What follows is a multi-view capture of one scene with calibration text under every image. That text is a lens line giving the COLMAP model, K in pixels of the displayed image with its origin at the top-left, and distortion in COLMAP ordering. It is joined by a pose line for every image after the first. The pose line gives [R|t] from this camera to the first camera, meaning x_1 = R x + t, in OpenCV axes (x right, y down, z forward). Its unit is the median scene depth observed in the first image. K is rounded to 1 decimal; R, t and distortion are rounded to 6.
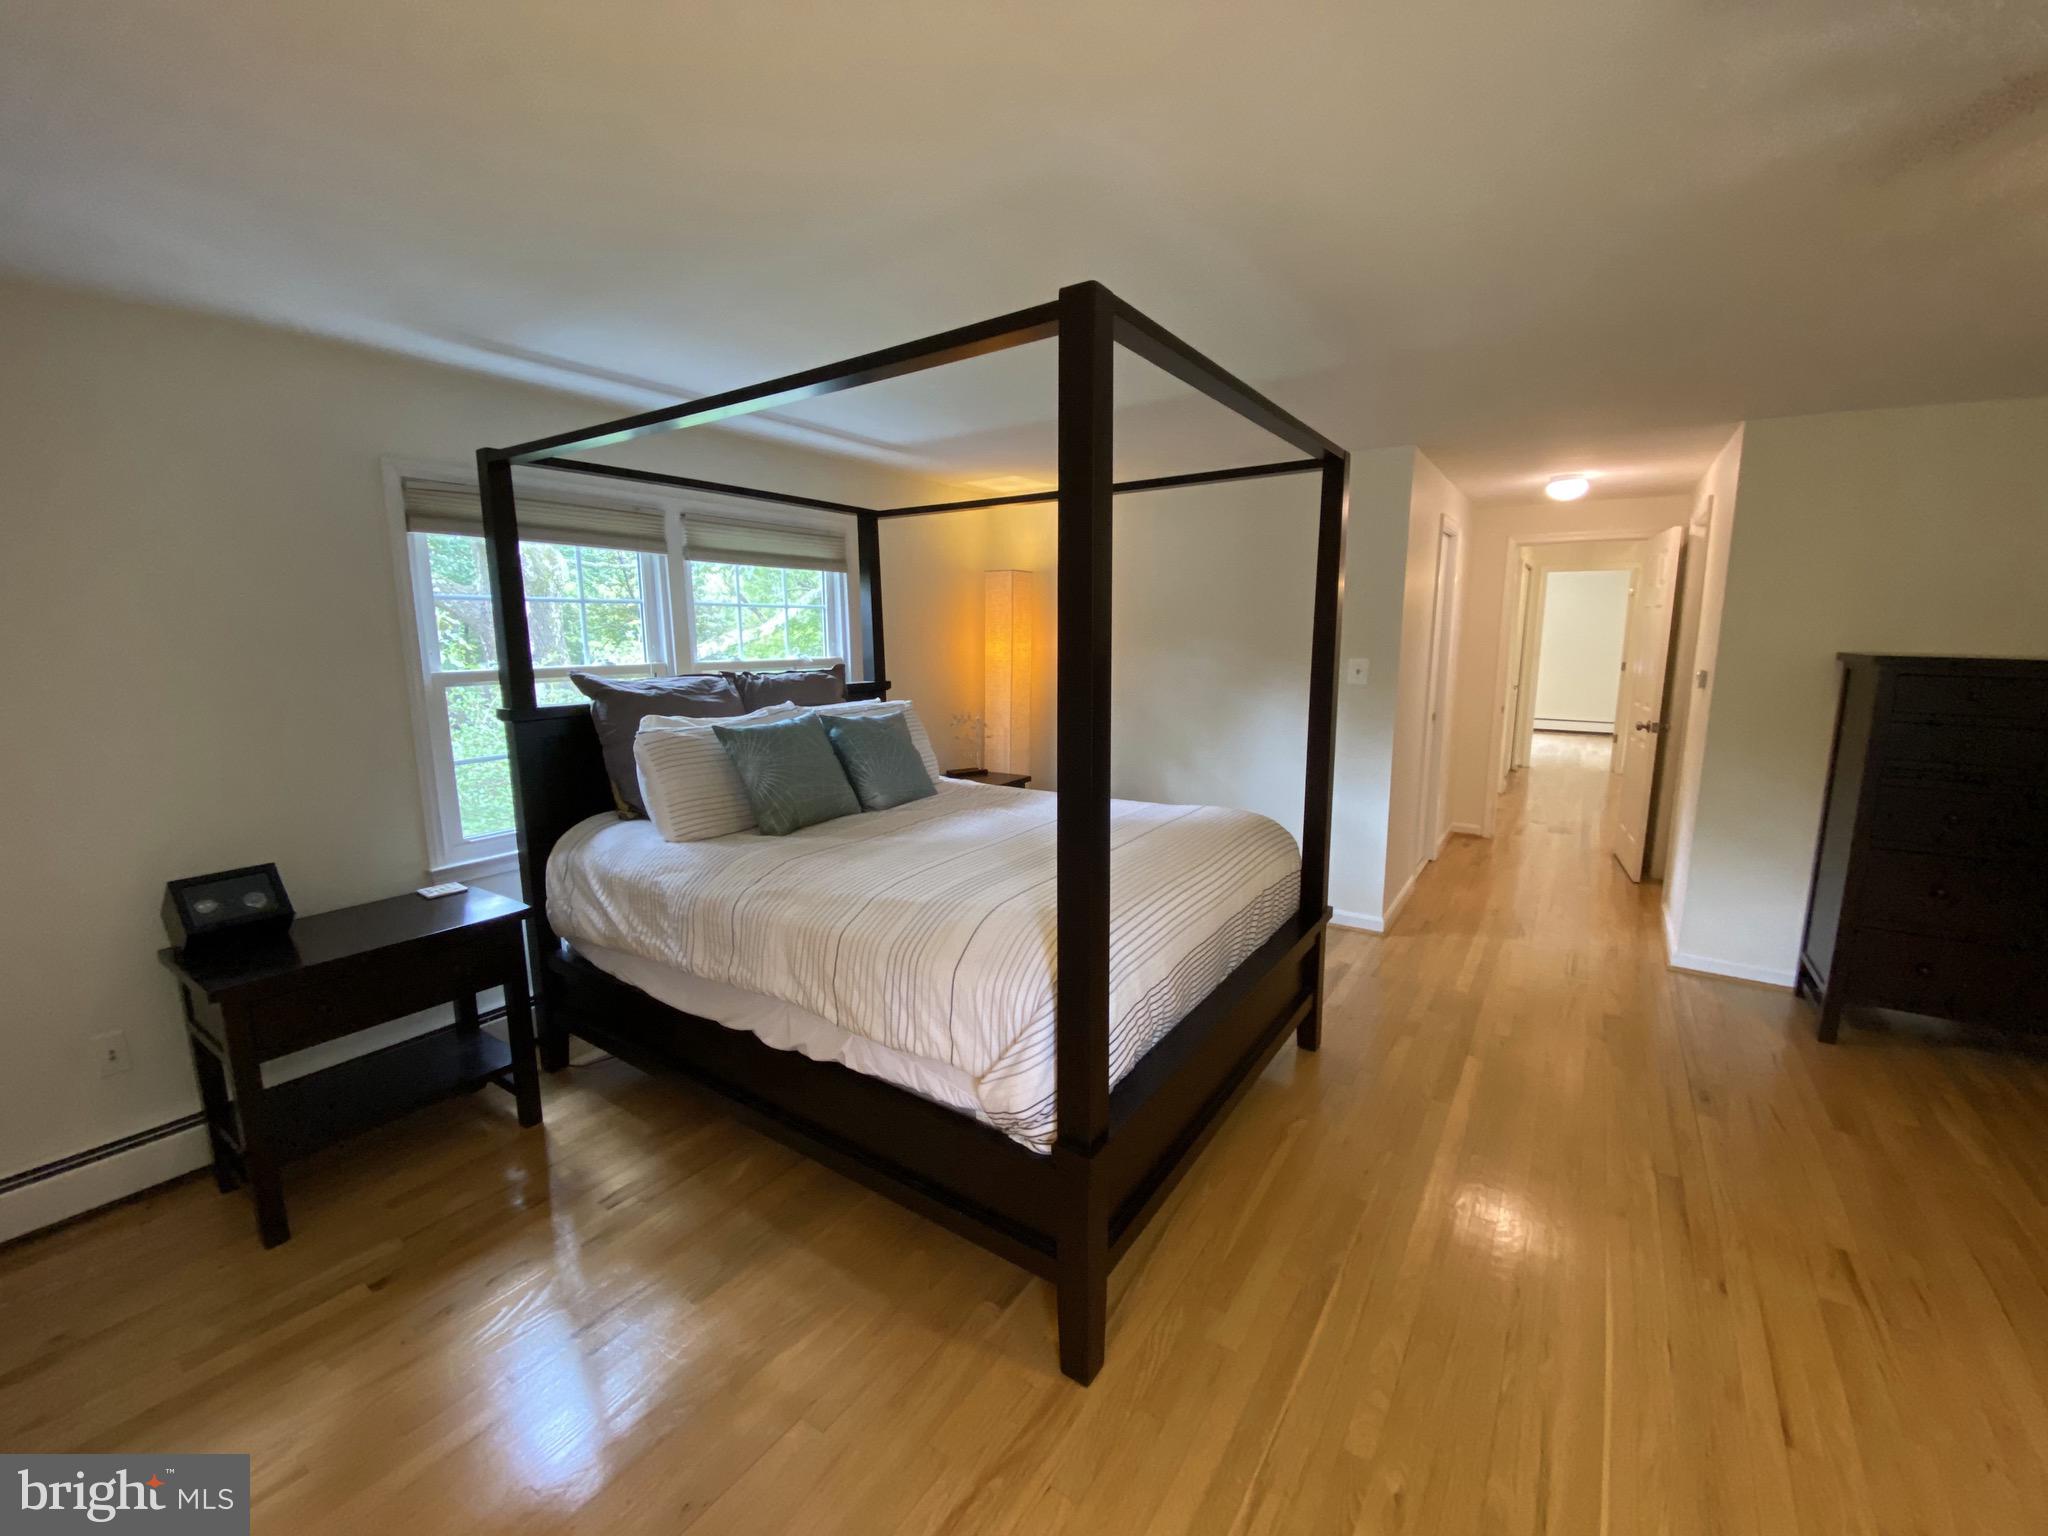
lens RADIAL K [[833.8, 0, 1027.5], [0, 833.8, 765.7], [0, 0, 1]] dist [0.035237, -0.030284]
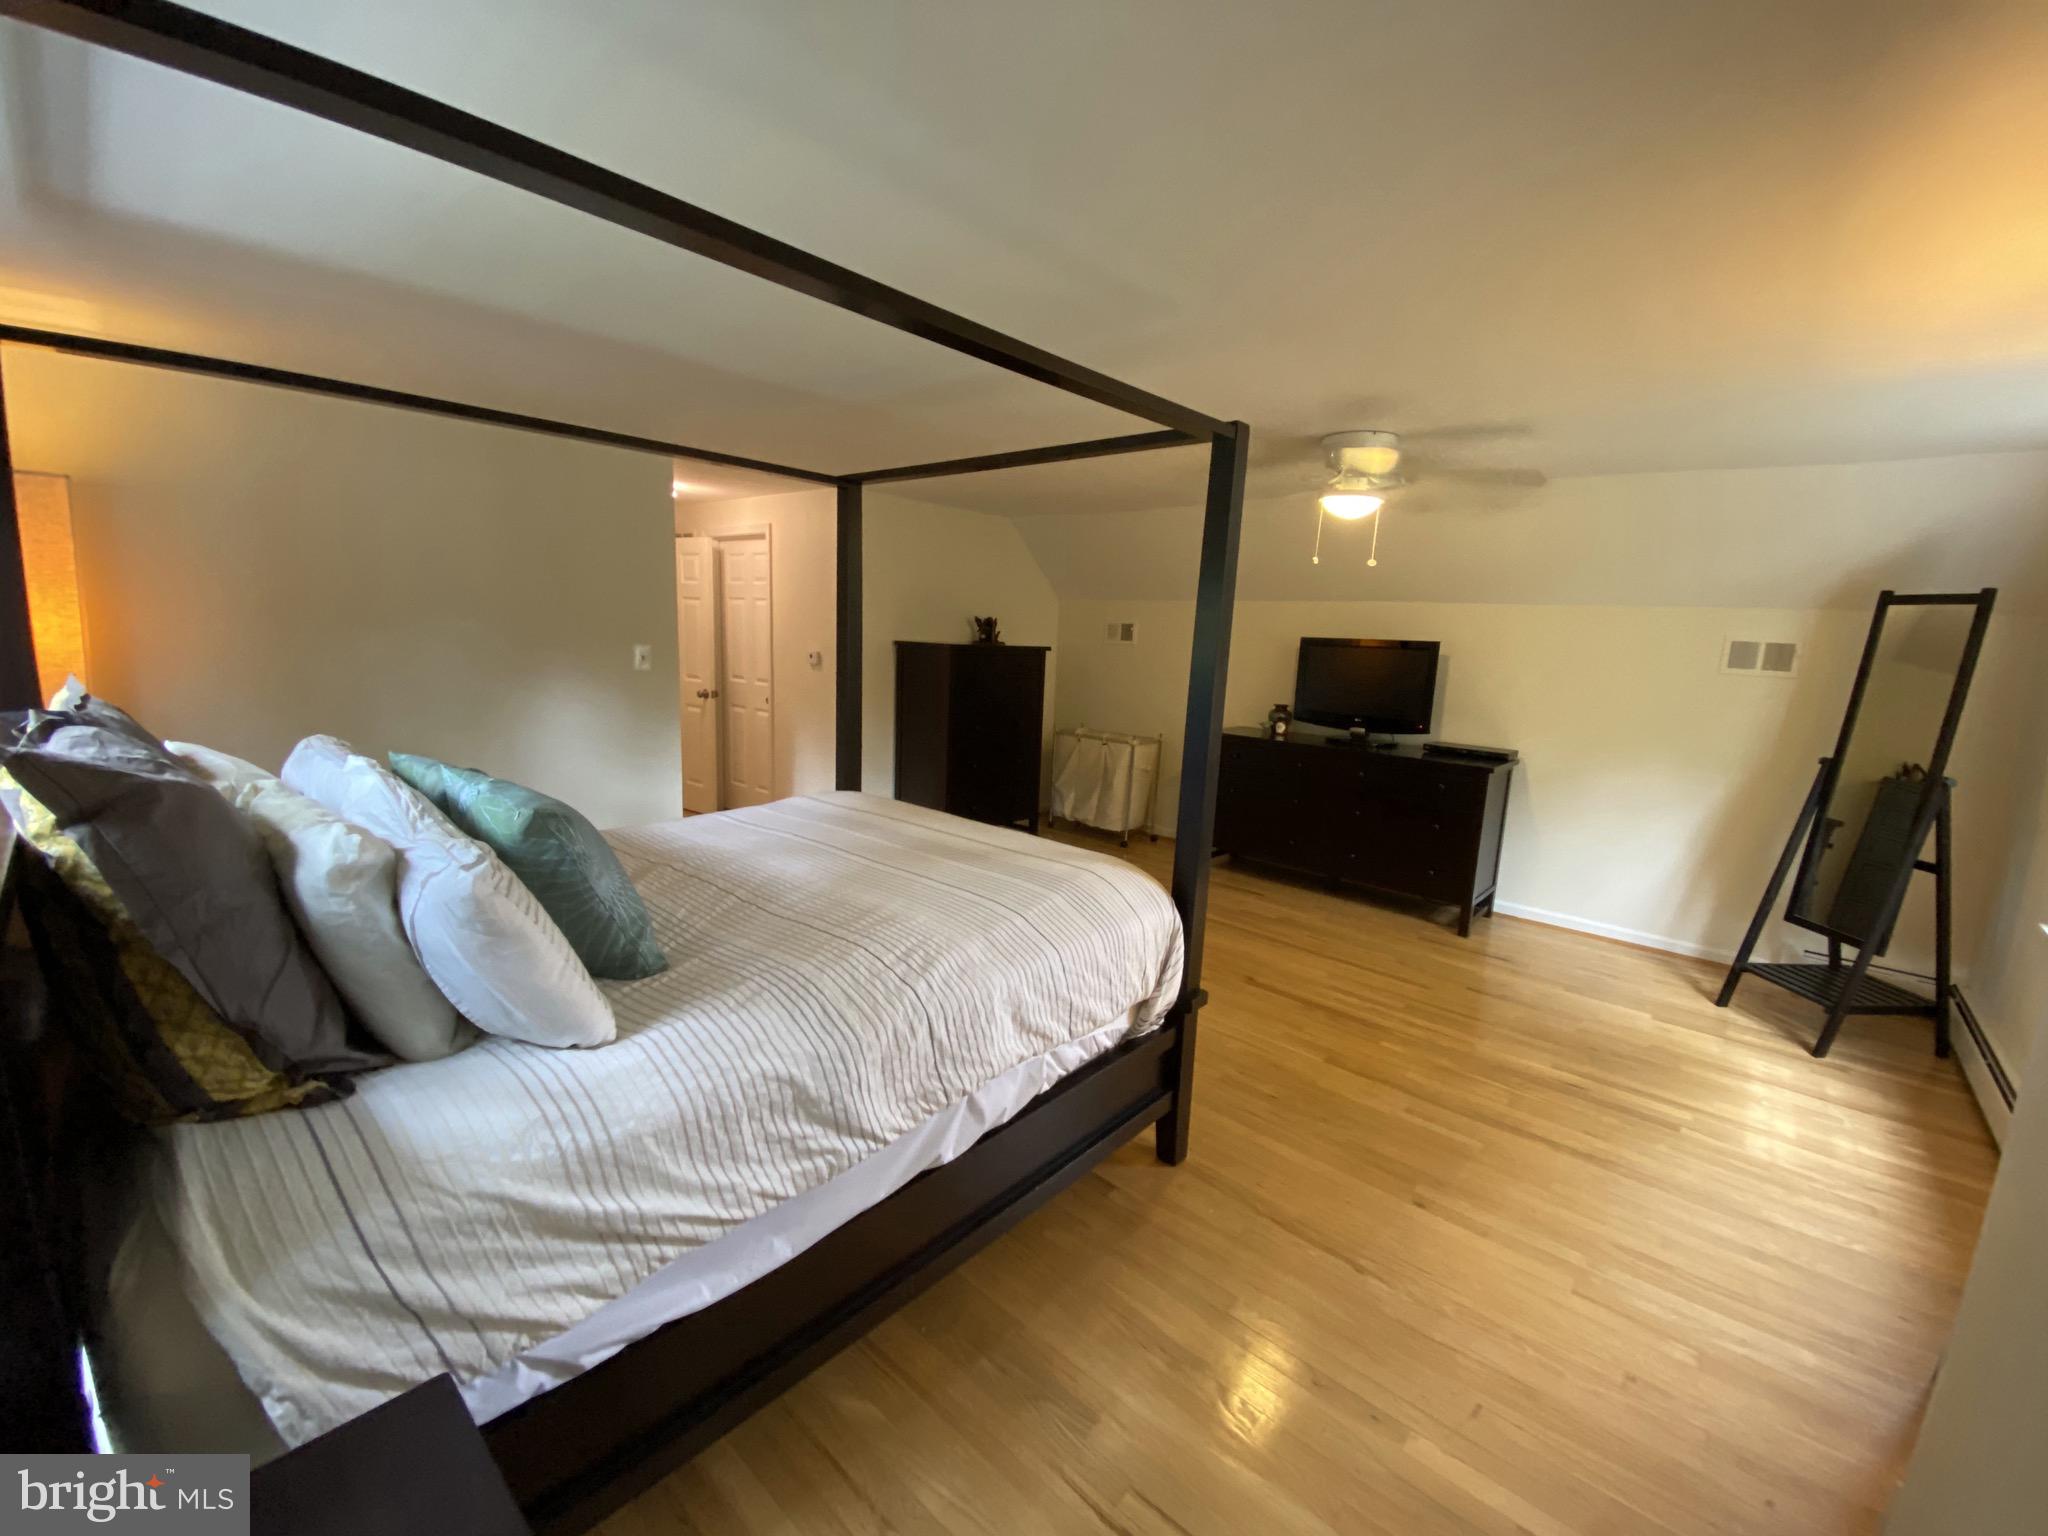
lens RADIAL K [[833.8, 0, 1027.5], [0, 833.8, 765.7], [0, 0, 1]] dist [0.035237, -0.030284]
pose [[0.124604, -0.159490, 0.979304, -0.951189], [0.111959, 0.982953, 0.145839, -0.128942], [-0.985870, 0.091470, 0.140336, 0.741184]]
